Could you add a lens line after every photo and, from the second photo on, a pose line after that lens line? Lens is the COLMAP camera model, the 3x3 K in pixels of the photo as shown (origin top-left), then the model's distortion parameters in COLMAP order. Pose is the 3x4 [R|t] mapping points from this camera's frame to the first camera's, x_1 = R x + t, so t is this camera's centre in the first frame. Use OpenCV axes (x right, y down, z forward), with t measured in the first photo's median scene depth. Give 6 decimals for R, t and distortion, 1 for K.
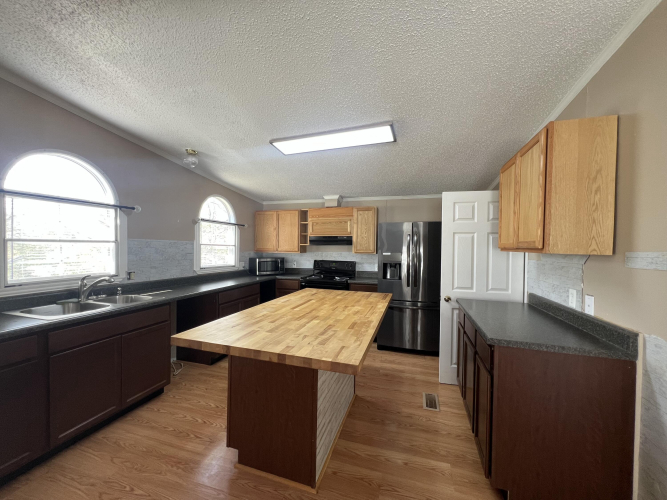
lens RADIAL K [[268.5, 0, 333.6], [0, 268.5, 249.7], [0, 0, 1]] dist [0.009779, -0.000029]
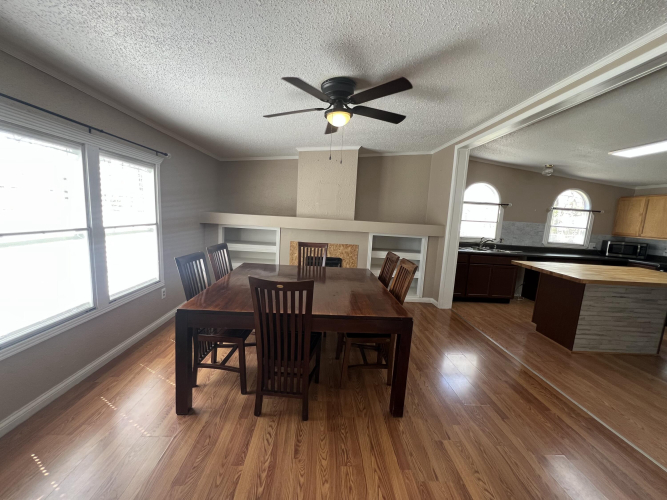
lens RADIAL K [[268.5, 0, 334.1], [0, 268.5, 250.4], [0, 0, 1]] dist [0.009779, -0.000029]
pose [[0.339663, 0.132665, -0.931144, 0.535461], [-0.063991, 0.990968, 0.117845, 0.015409], [0.938368, 0.019557, 0.345084, -0.653252]]
